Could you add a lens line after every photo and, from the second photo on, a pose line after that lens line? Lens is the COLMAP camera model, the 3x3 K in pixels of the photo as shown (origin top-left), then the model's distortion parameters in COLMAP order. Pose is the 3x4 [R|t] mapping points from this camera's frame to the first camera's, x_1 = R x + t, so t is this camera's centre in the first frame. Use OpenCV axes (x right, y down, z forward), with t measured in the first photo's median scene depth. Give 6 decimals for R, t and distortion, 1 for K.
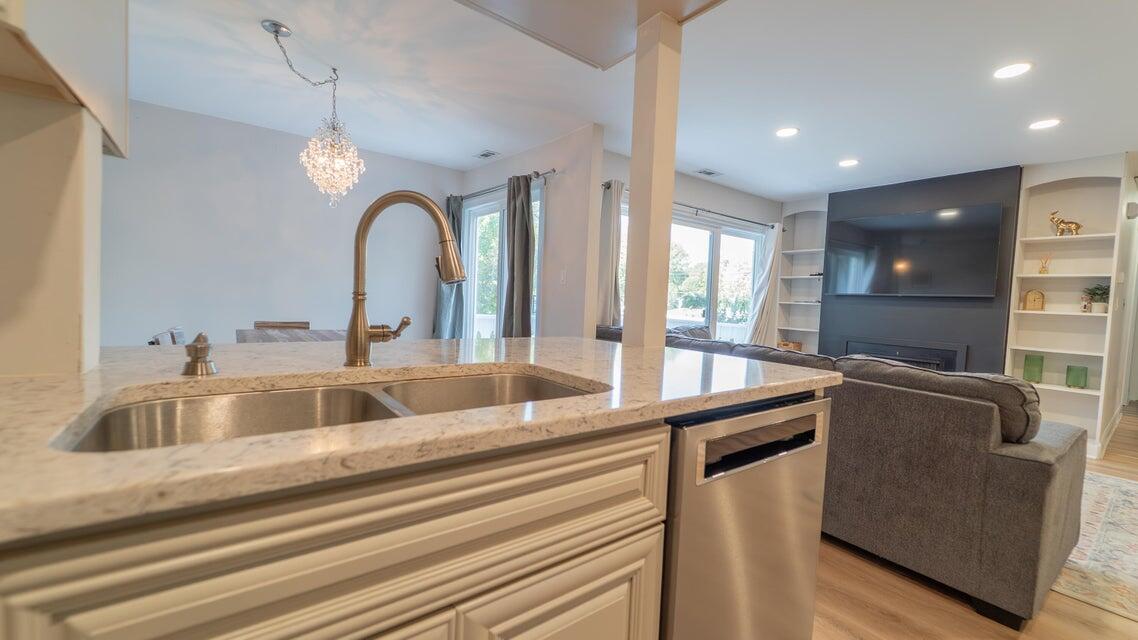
lens RADIAL K [[451.1, 0, 572.8], [0, 451.1, 322.9], [0, 0, 1]] dist [-0.000574, -0.000004]
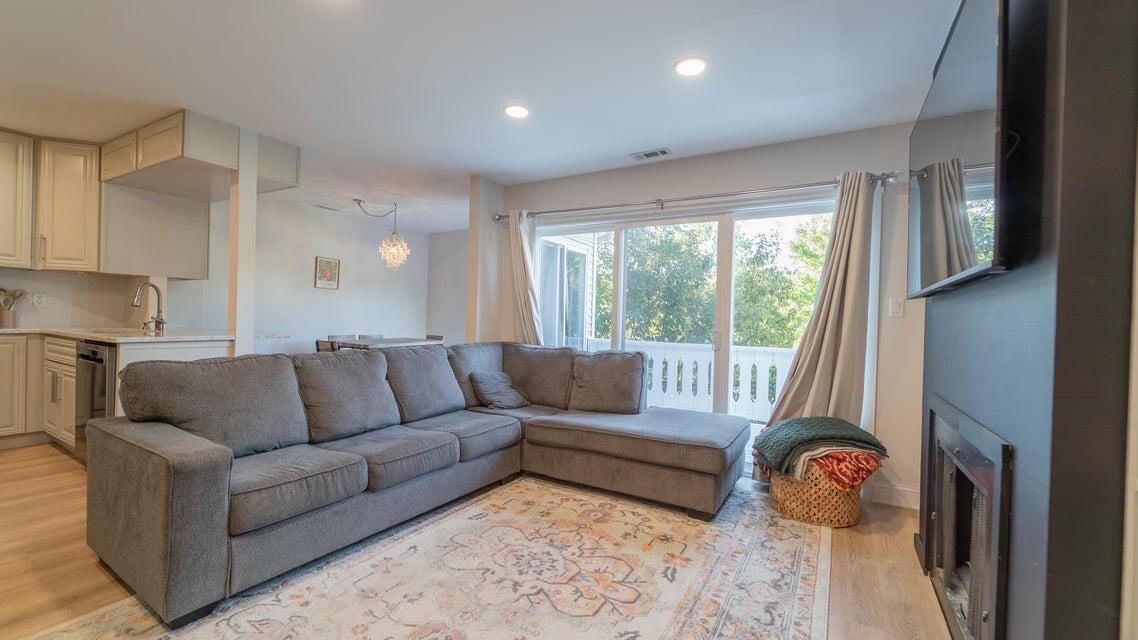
lens RADIAL K [[451.1, 0, 571.1], [0, 451.1, 320.5], [0, 0, 1]] dist [-0.000574, -0.000004]
pose [[0.395420, -0.024021, -0.918186, 1.055724], [-0.061982, 0.996681, -0.052768, 0.001407], [0.916407, 0.077777, 0.392619, 0.659484]]
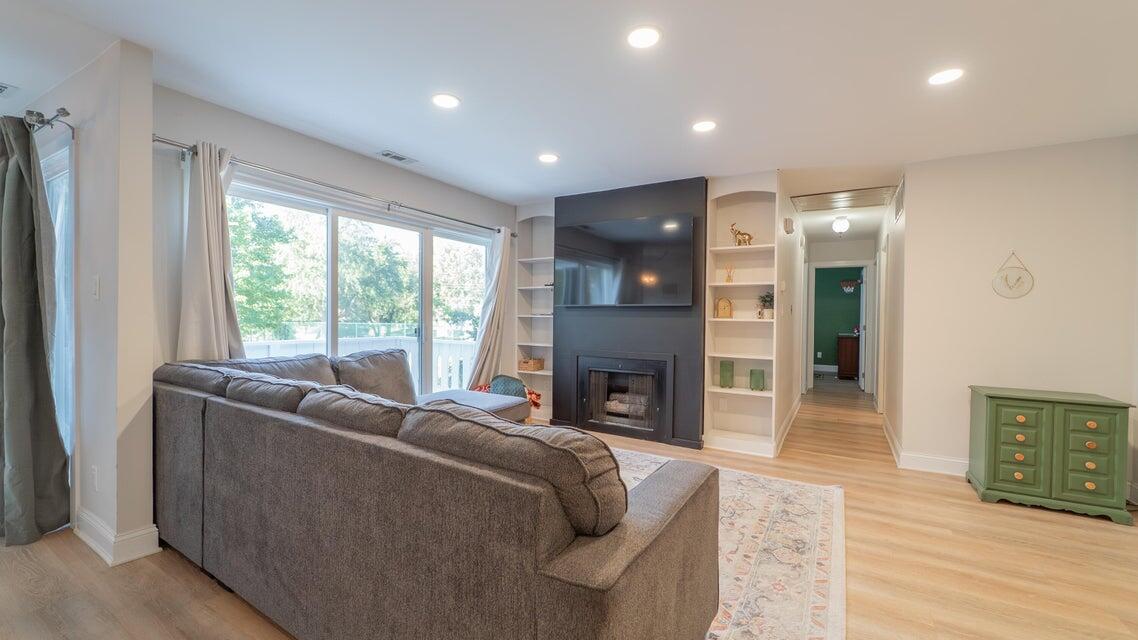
lens RADIAL K [[451.1, 0, 574.2], [0, 451.1, 322.7], [0, 0, 1]] dist [-0.000574, -0.000004]
pose [[0.923793, -0.033929, 0.381387, 0.307368], [0.045765, 0.998710, -0.022005, -0.009126], [-0.380148, 0.037782, 0.924153, 0.173524]]
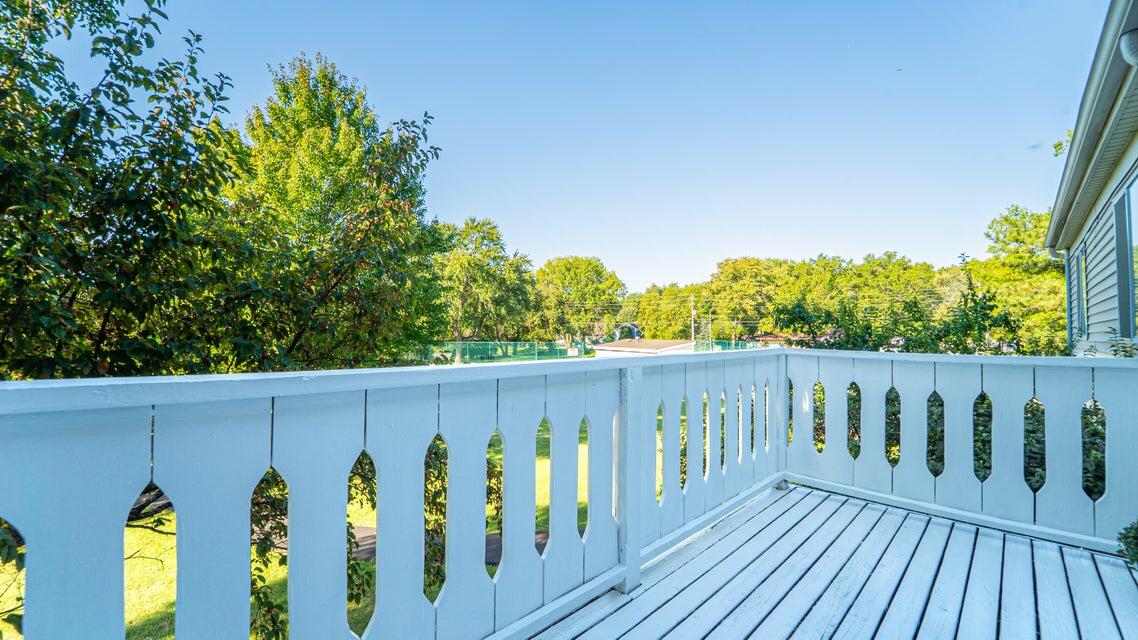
lens RADIAL K [[451.1, 0, 563.1], [0, 451.1, 322.2], [0, 0, 1]] dist [-0.000574, -0.000004]
pose [[0.990445, -0.028980, 0.134827, 0.283833], [0.039386, 0.996393, -0.075165, -0.013186], [-0.132162, 0.079757, 0.988014, 0.240065]]
